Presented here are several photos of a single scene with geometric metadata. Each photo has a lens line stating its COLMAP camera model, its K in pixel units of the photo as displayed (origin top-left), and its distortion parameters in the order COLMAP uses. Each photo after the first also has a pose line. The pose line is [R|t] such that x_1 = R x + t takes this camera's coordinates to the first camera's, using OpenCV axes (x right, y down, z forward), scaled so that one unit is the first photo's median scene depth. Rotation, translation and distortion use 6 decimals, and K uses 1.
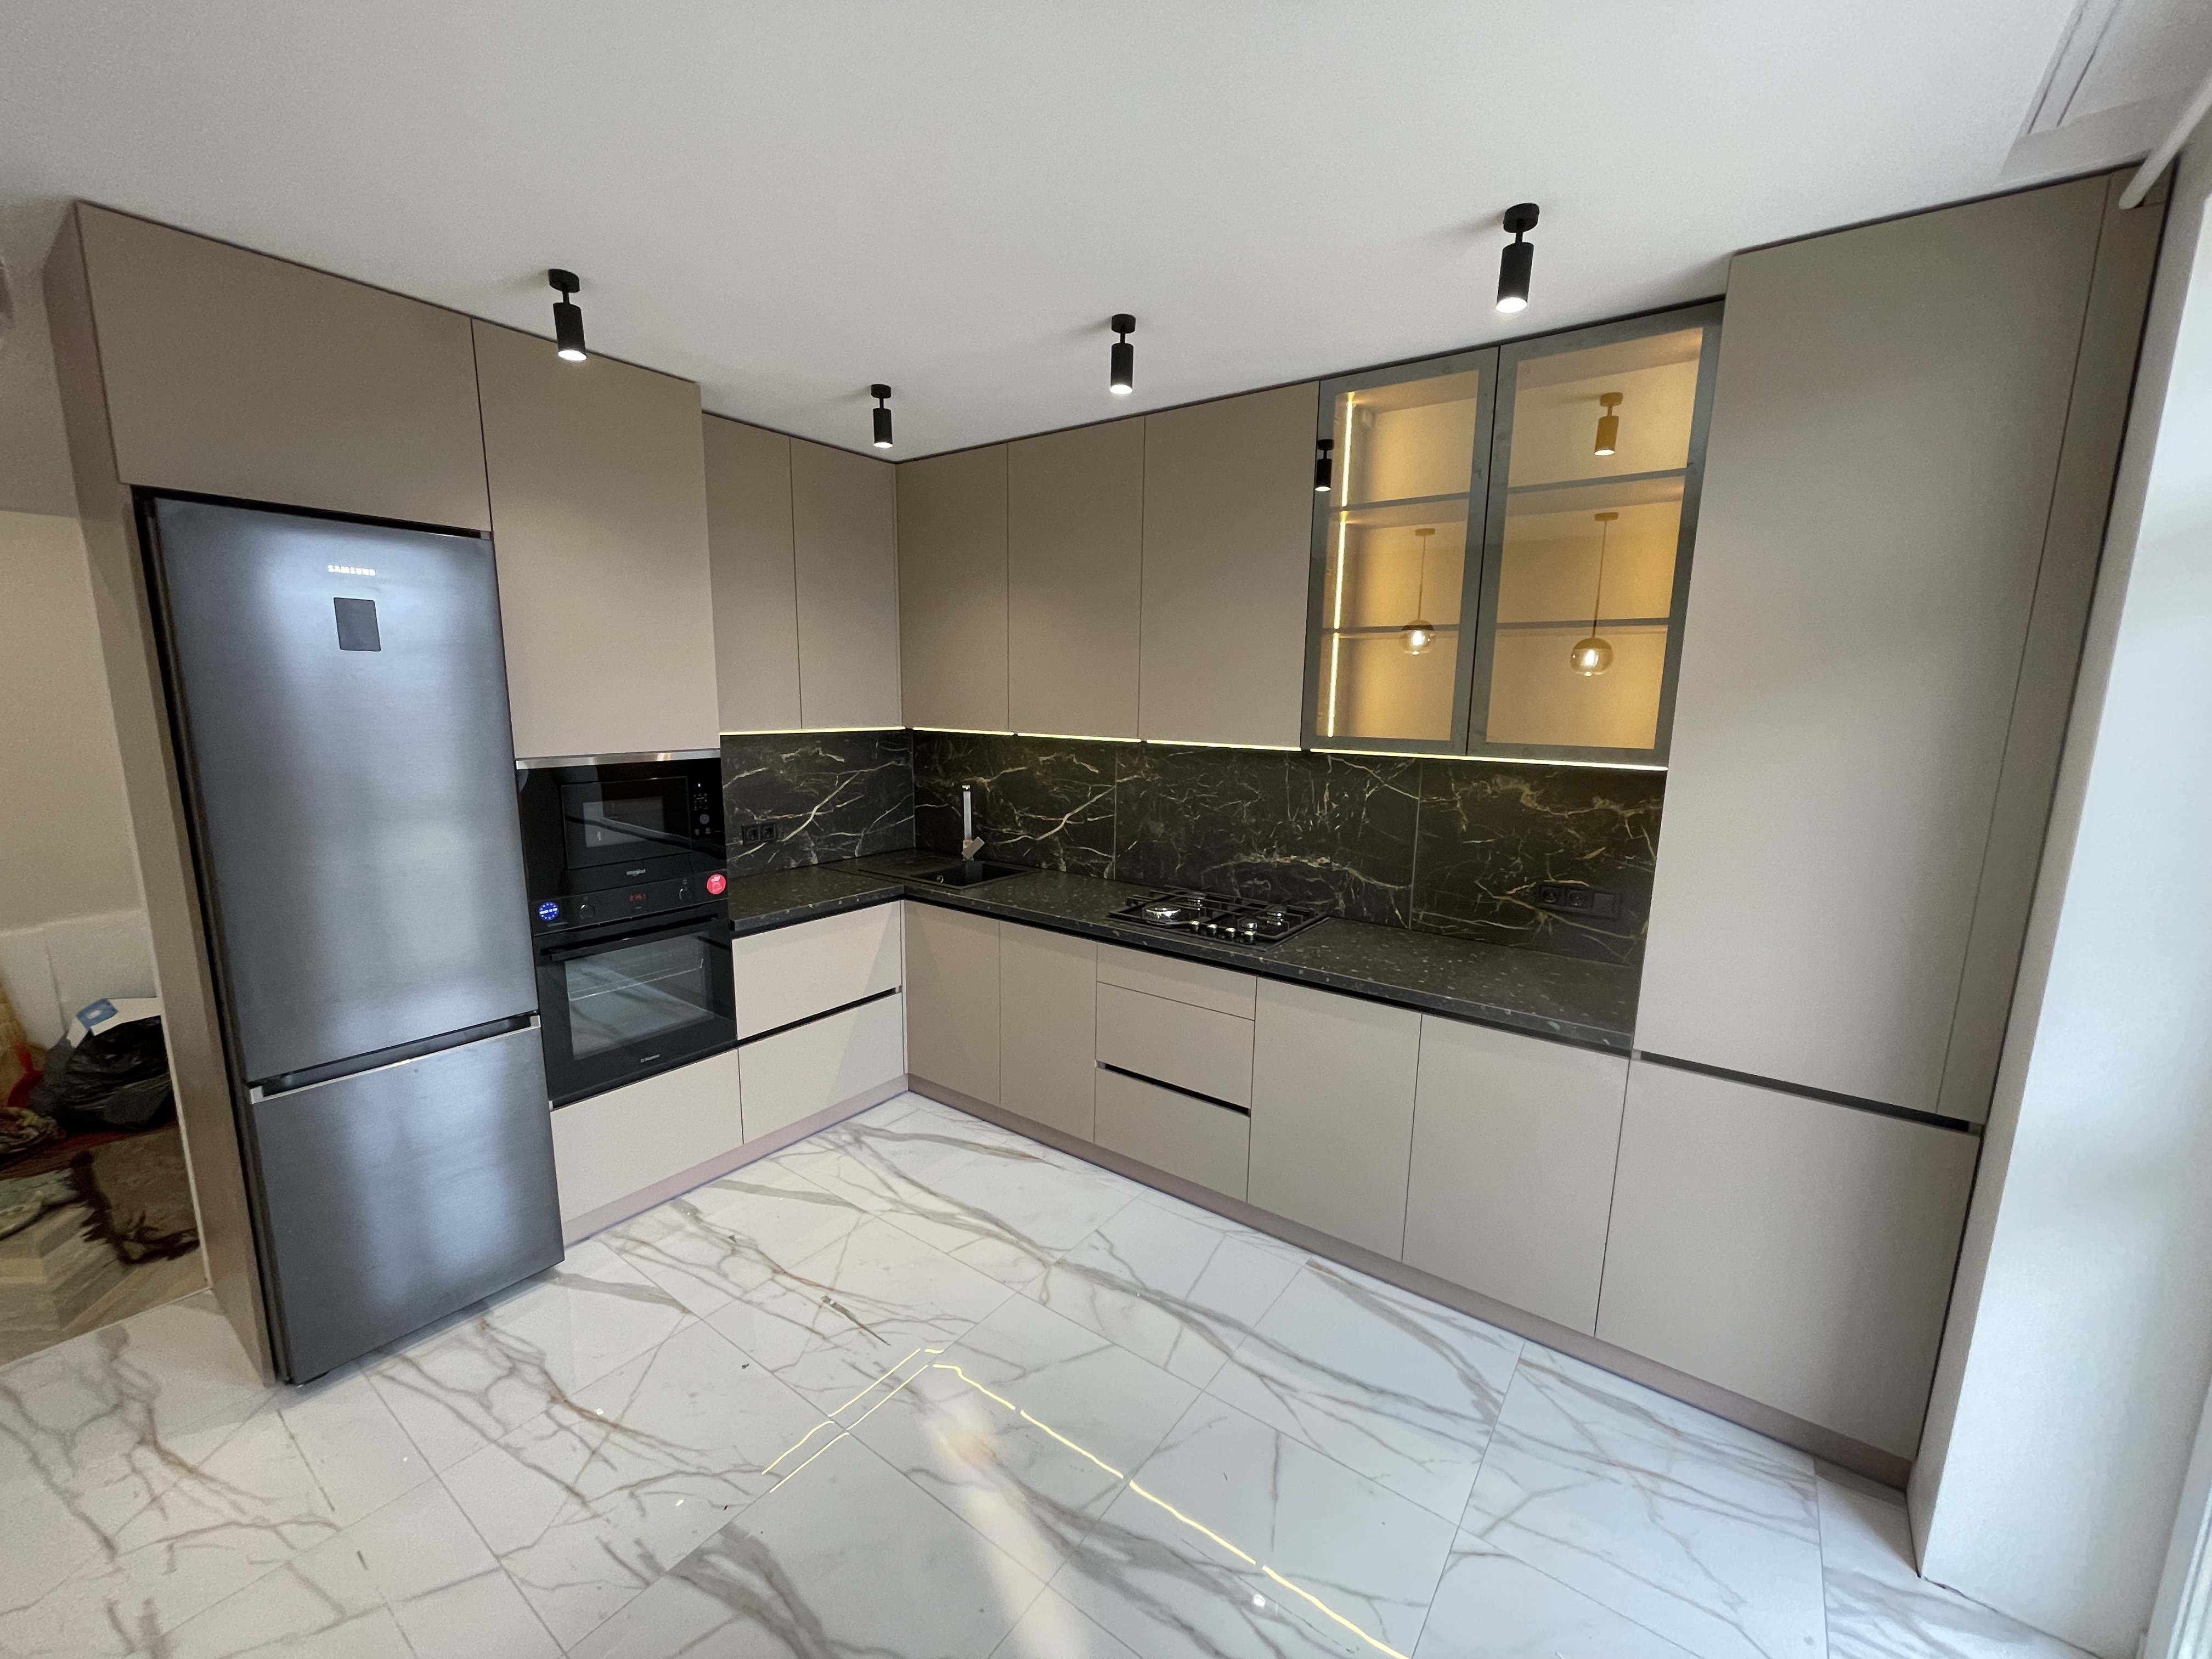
lens RADIAL K [[895.2, 0, 1090.0], [0, 895.2, 842.7], [0, 0, 1]] dist [-0.003030, 0.000606]
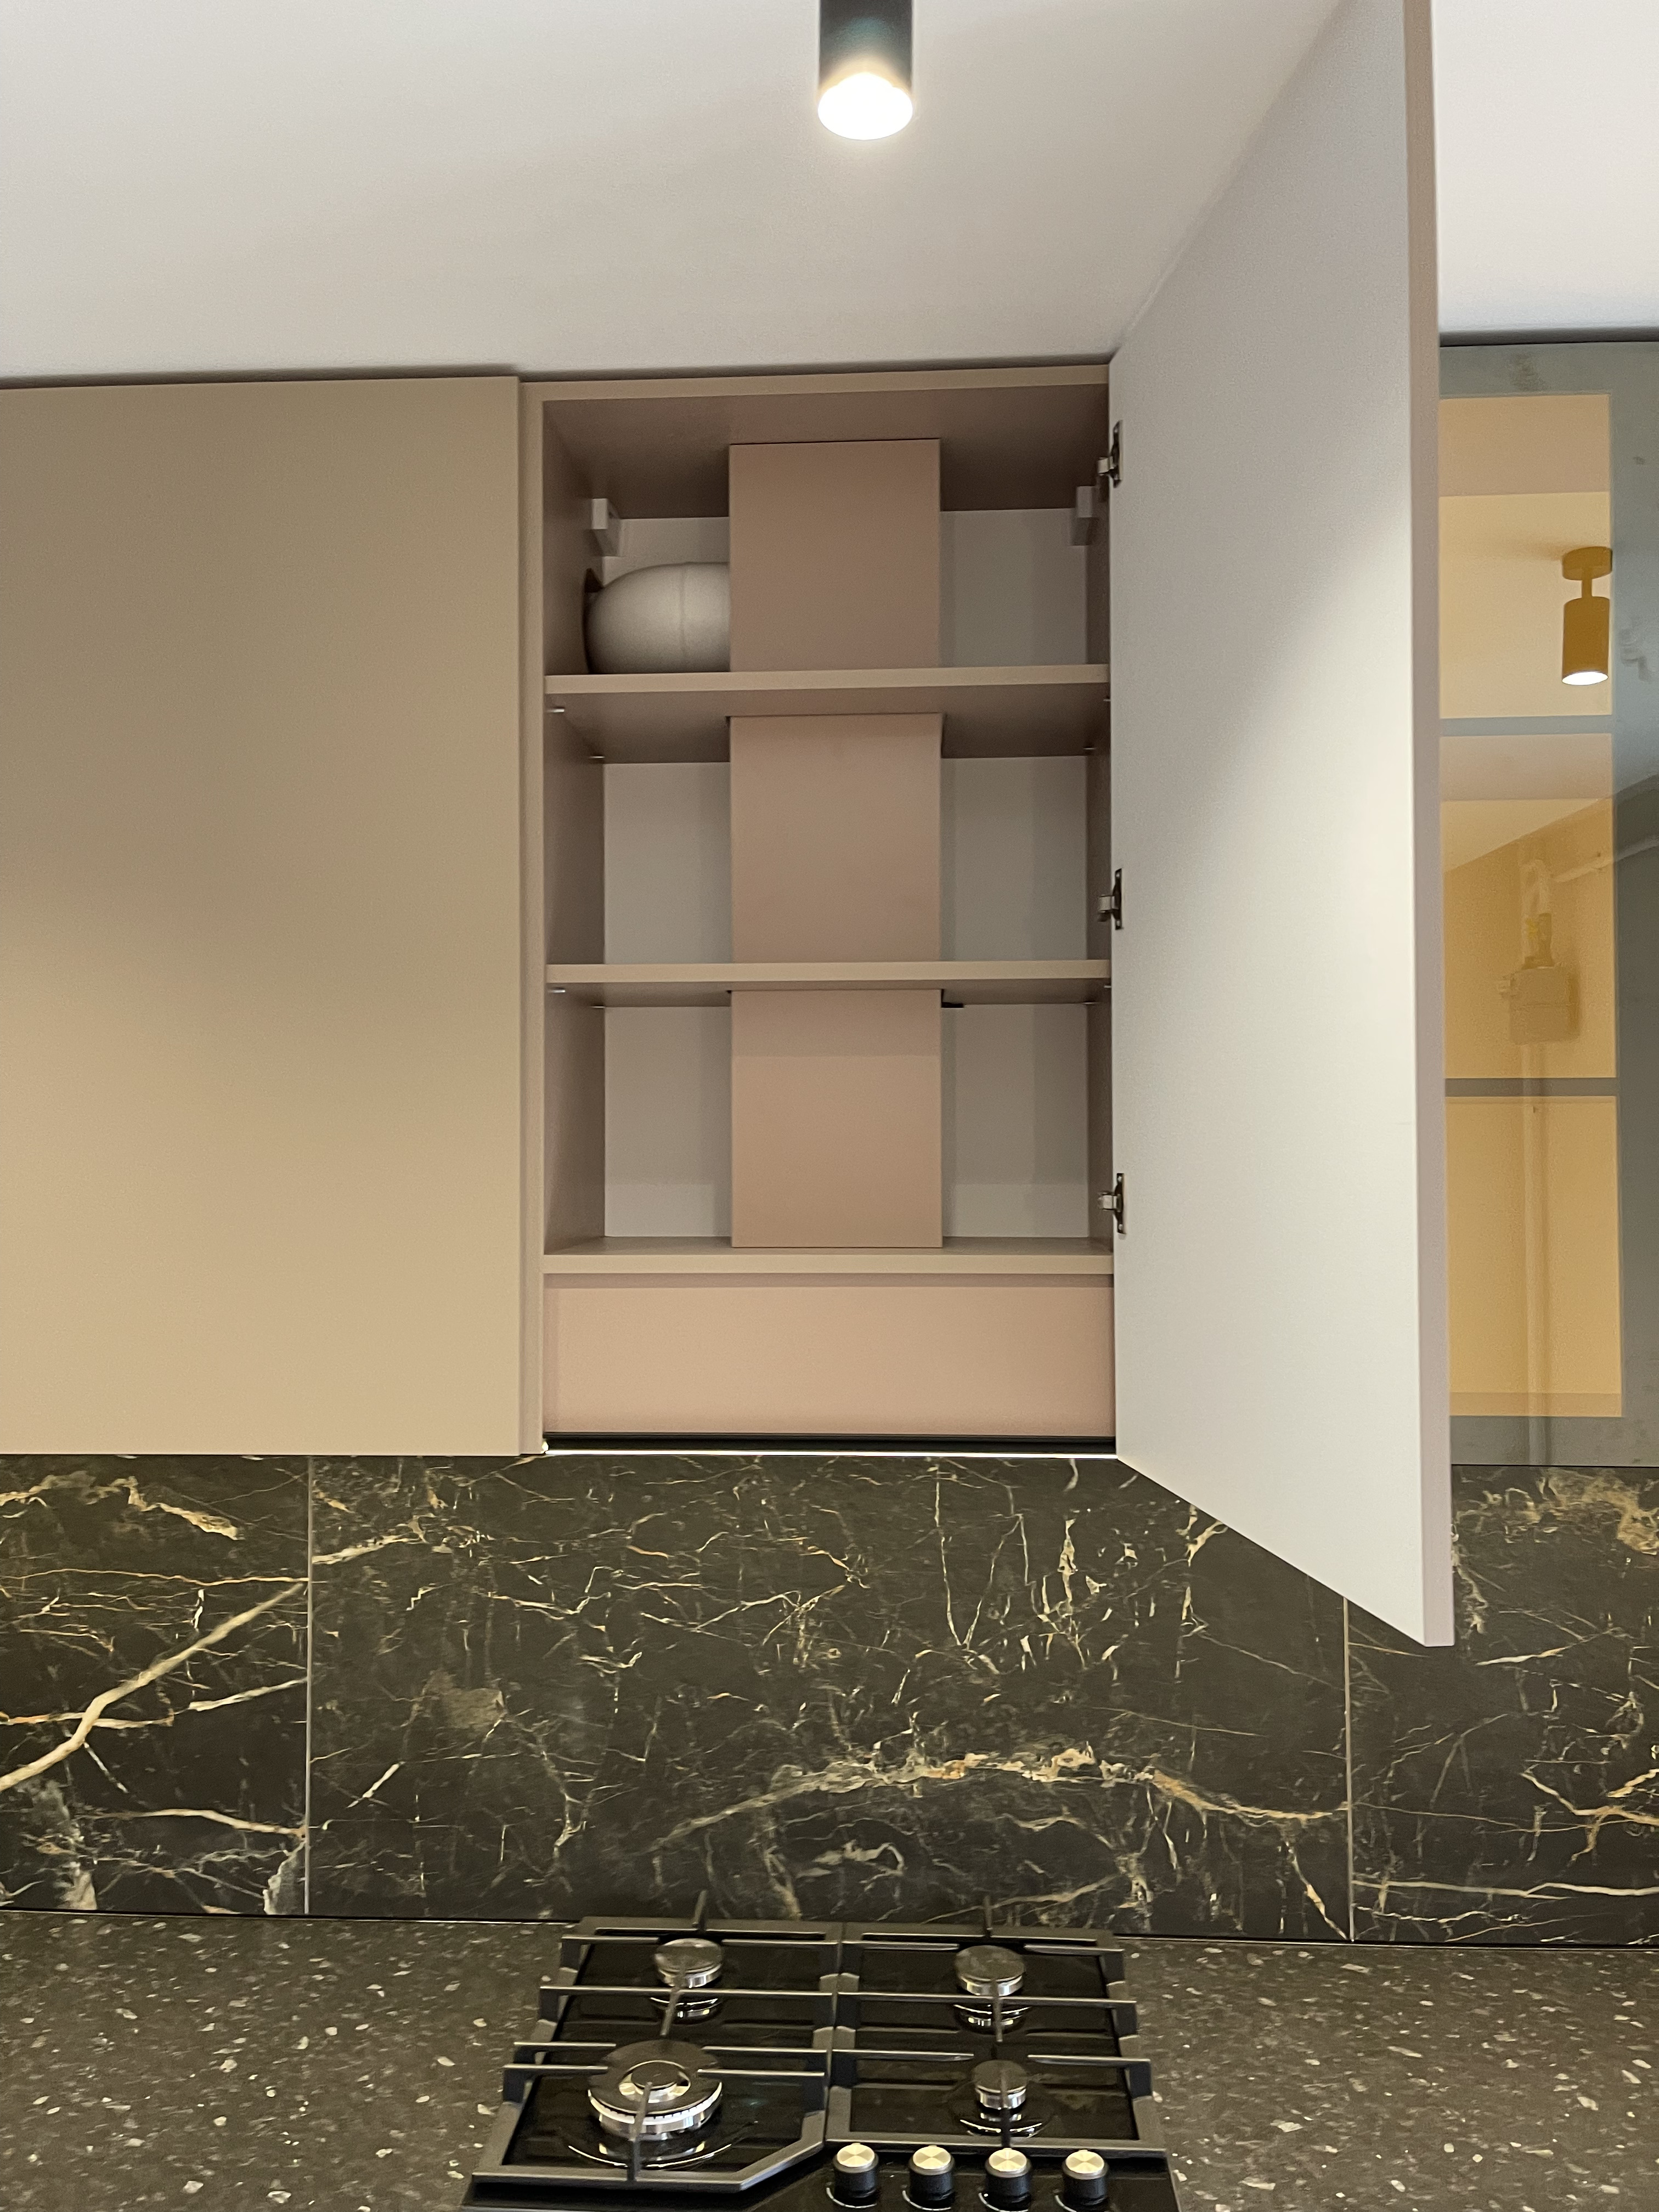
lens RADIAL K [[1686.4, 0, 851.4], [0, 1686.4, 1096.2], [0, 0, 1]] dist [0.062597, -0.082410]
pose [[0.832534, 0.001627, 0.553972, -0.164221], [0.106622, 0.980828, -0.163117, -0.135278], [-0.543617, 0.194866, 0.816399, 0.525192]]
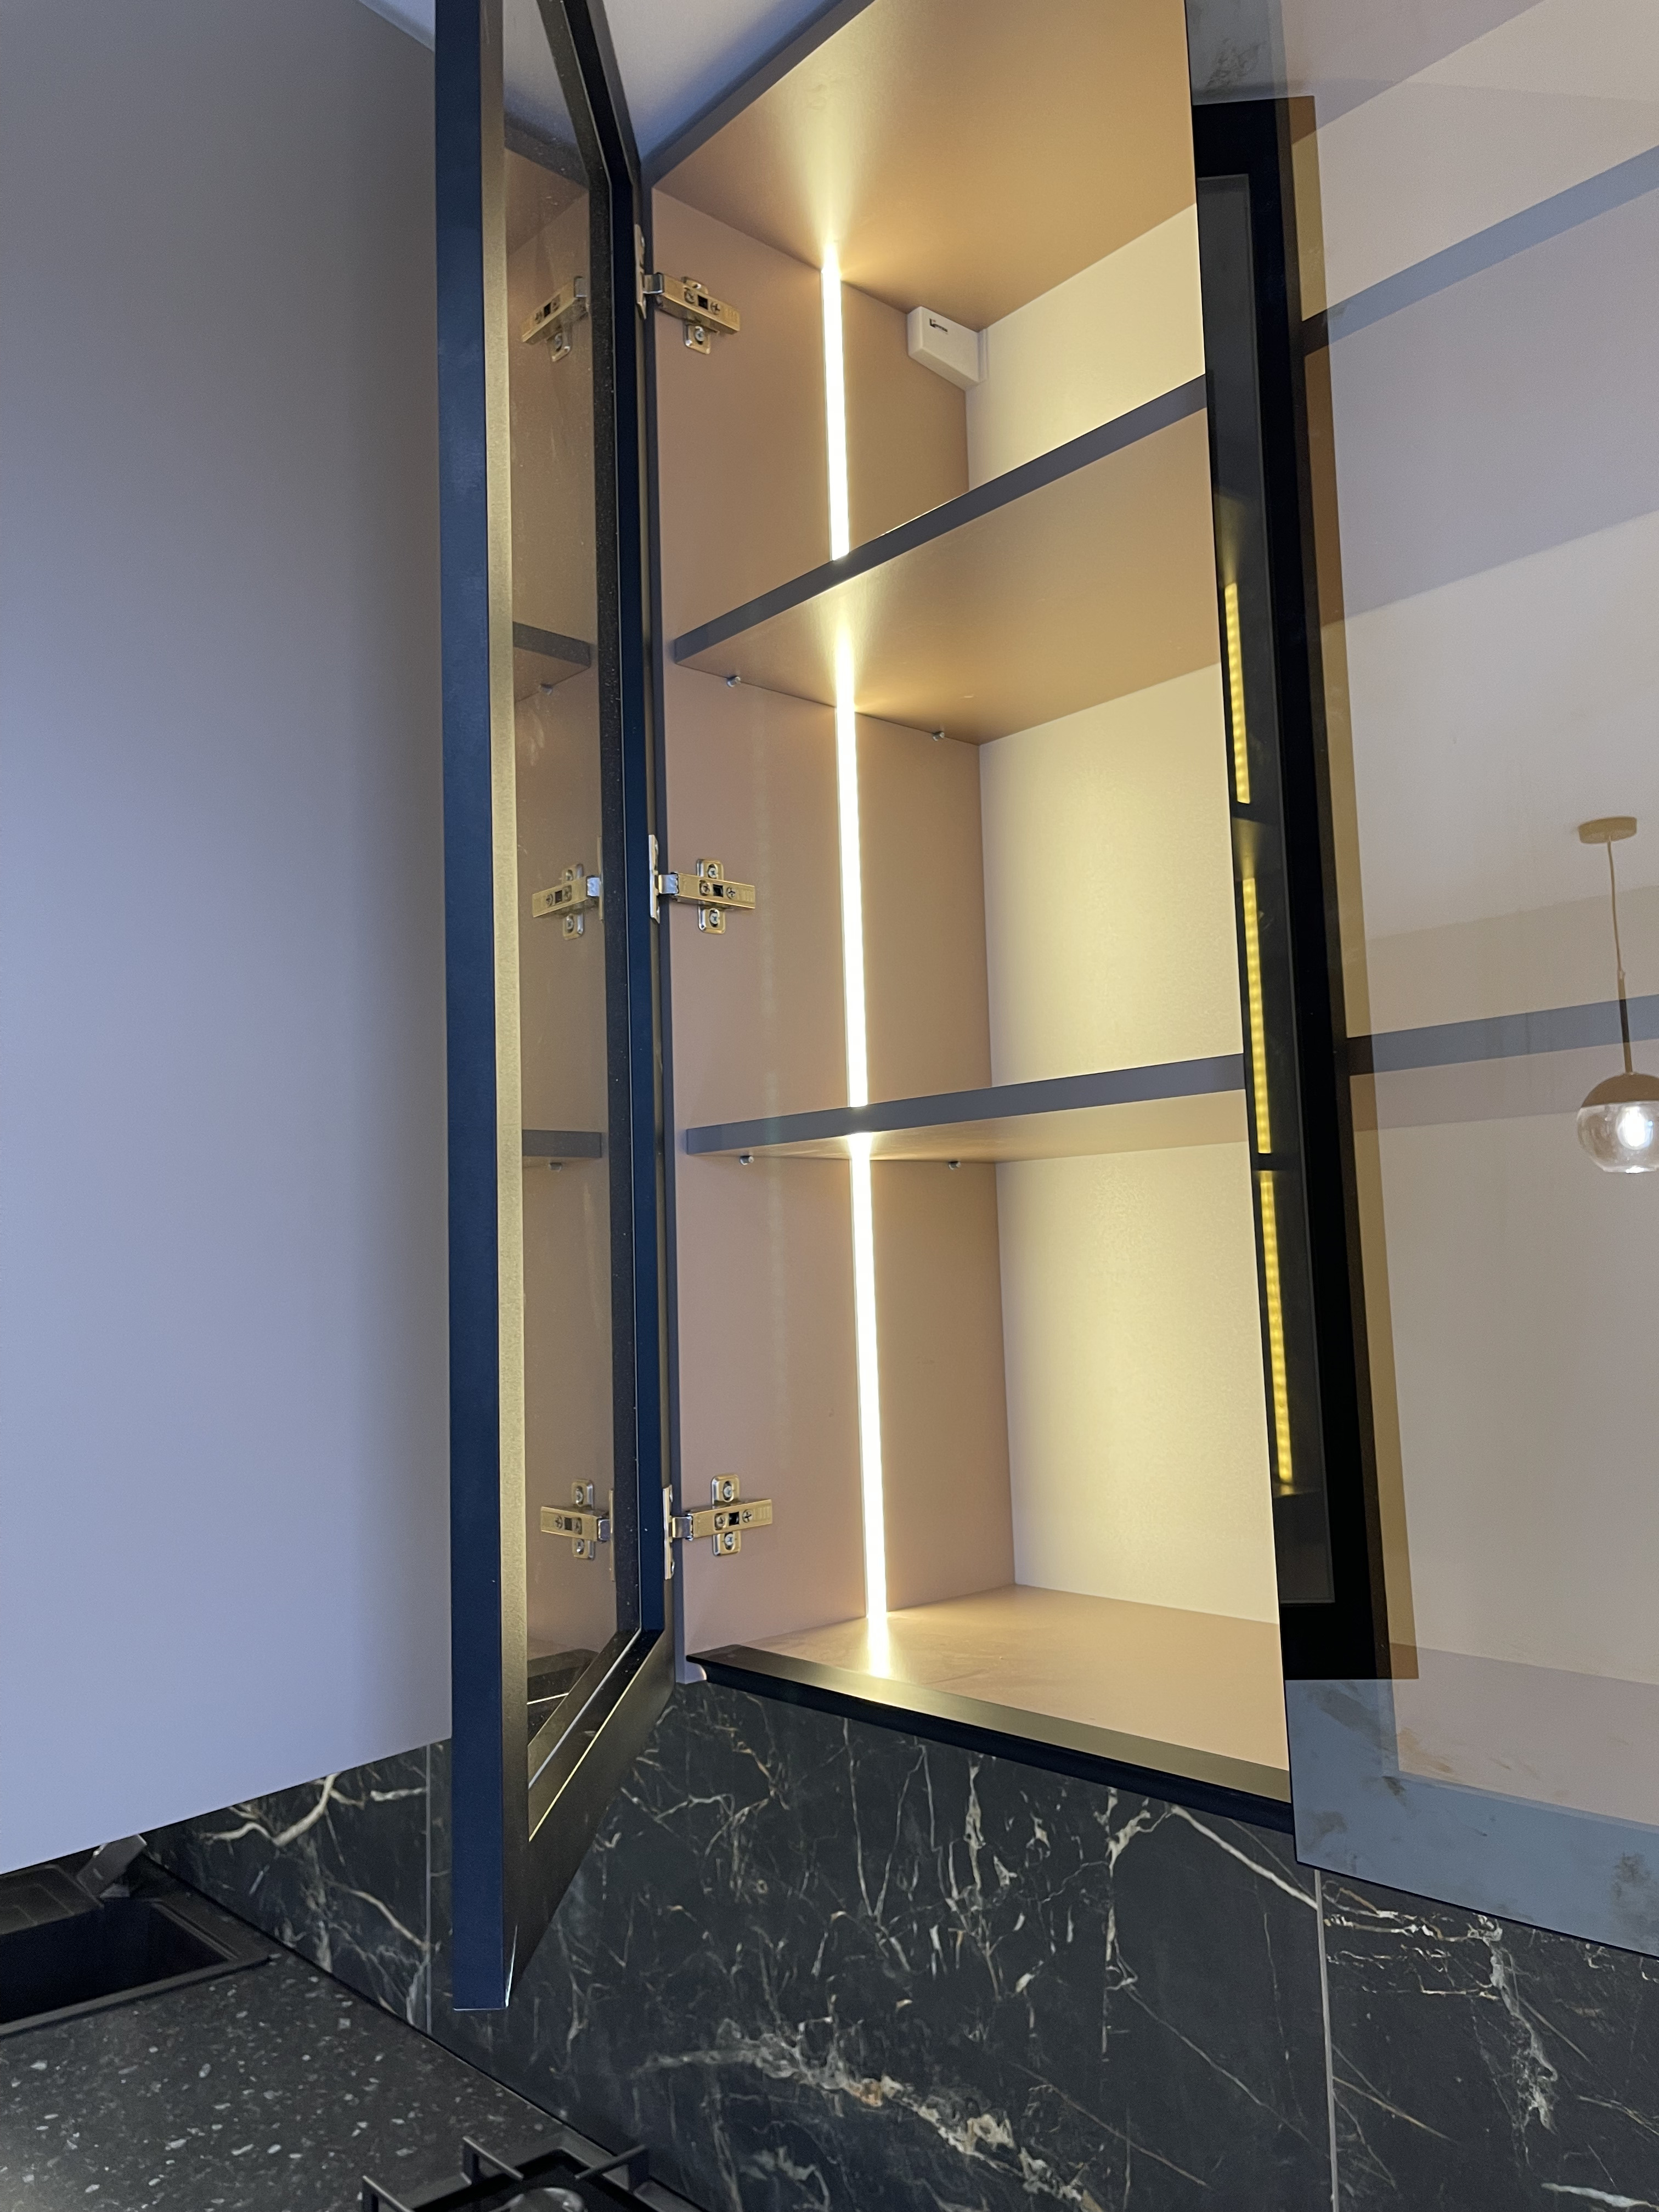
lens RADIAL K [[1686.4, 0, 837.4], [0, 1686.4, 1077.9], [0, 0, 1]] dist [0.062597, -0.082410]
pose [[0.979560, -0.066946, -0.189685, 0.346858], [0.012442, 0.961351, -0.275043, -0.124436], [0.200767, 0.267061, 0.942534, 0.563224]]
